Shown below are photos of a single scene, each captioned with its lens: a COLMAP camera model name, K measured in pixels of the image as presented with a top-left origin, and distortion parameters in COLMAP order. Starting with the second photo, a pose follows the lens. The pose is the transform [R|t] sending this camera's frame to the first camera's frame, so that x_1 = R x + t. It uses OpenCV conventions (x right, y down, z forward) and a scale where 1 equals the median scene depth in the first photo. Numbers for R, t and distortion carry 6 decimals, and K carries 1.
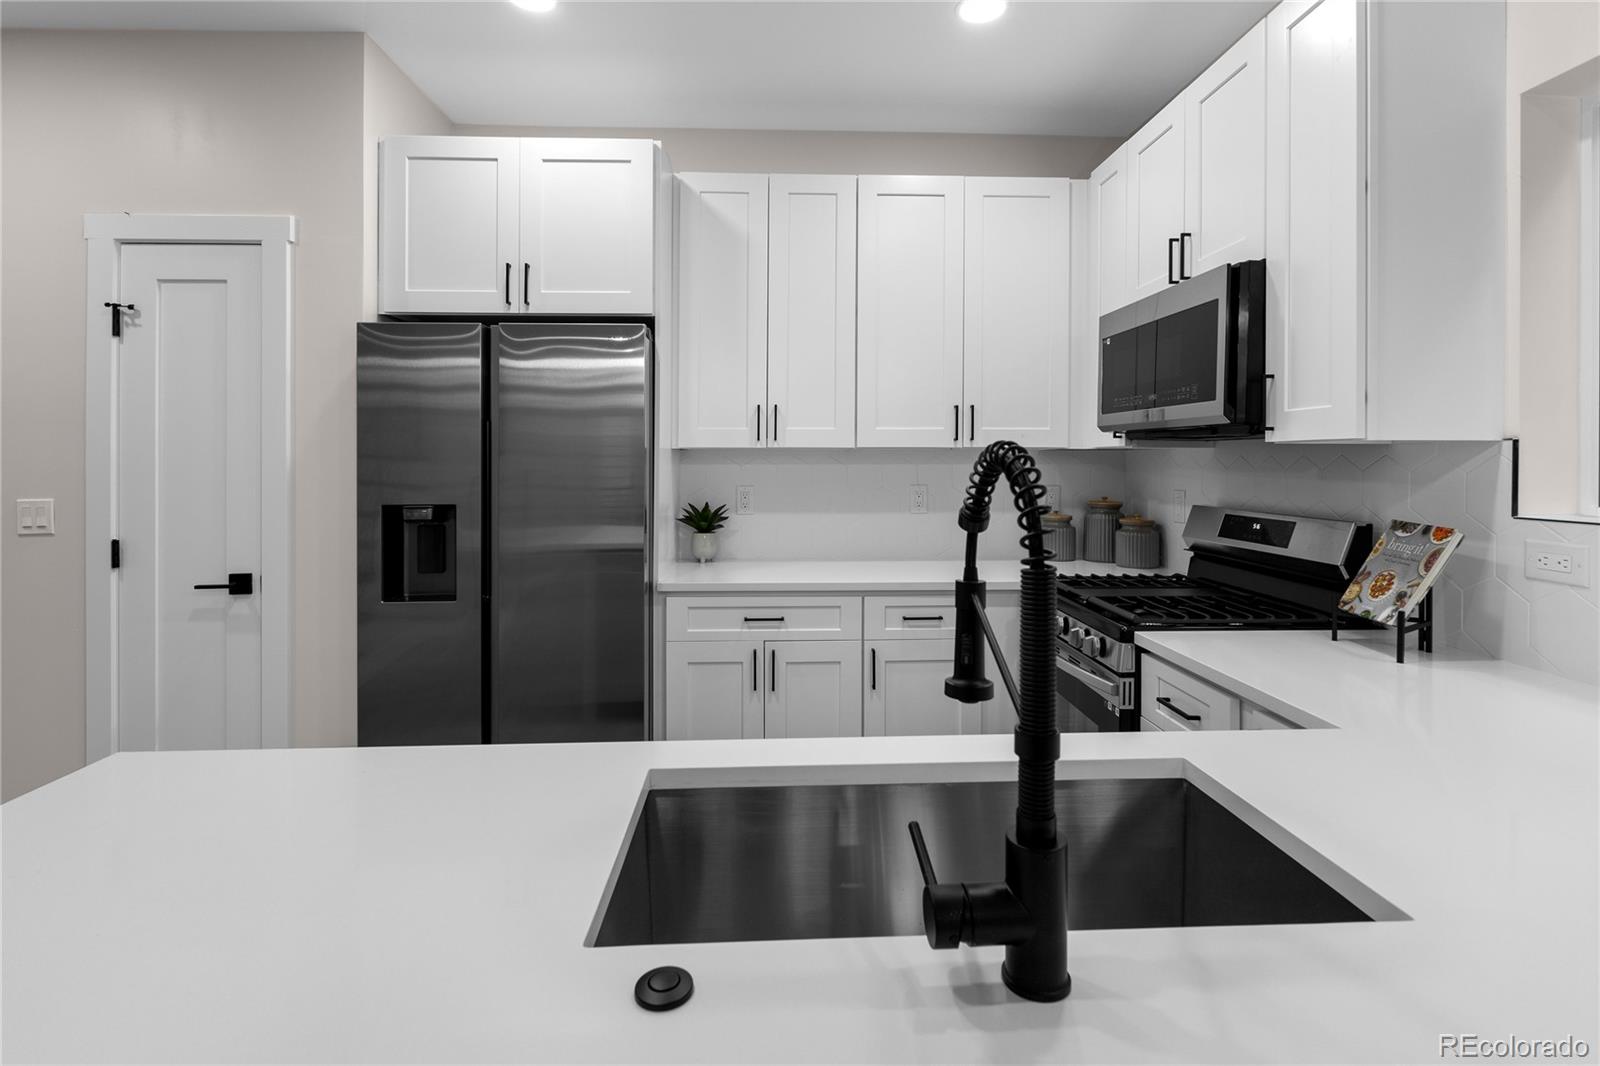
lens RADIAL K [[786.7, 0, 800.4], [0, 786.7, 463.8], [0, 0, 1]] dist [0.003080, -0.000872]
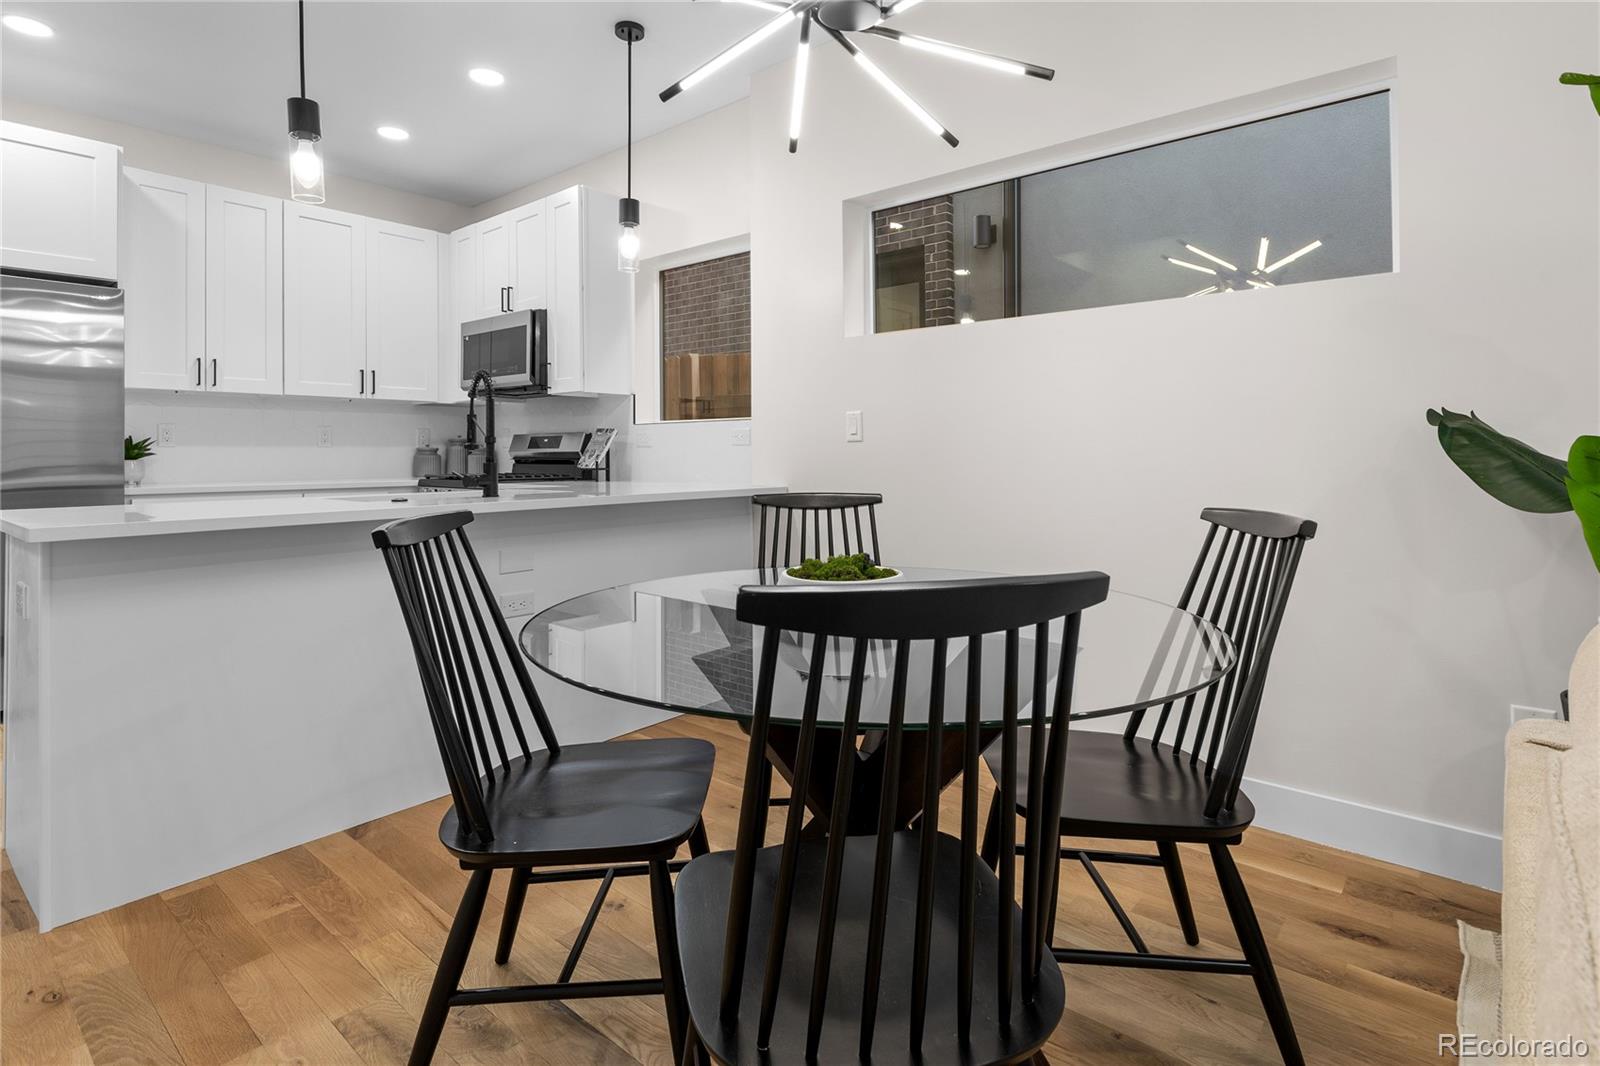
lens RADIAL K [[786.7, 0, 800.4], [0, 786.7, 463.8], [0, 0, 1]] dist [0.003080, -0.000872]
pose [[0.676792, -0.013749, 0.736045, -0.391602], [0.006593, 0.999899, 0.012614, 0.103766], [-0.736144, -0.003684, 0.676815, -0.715465]]
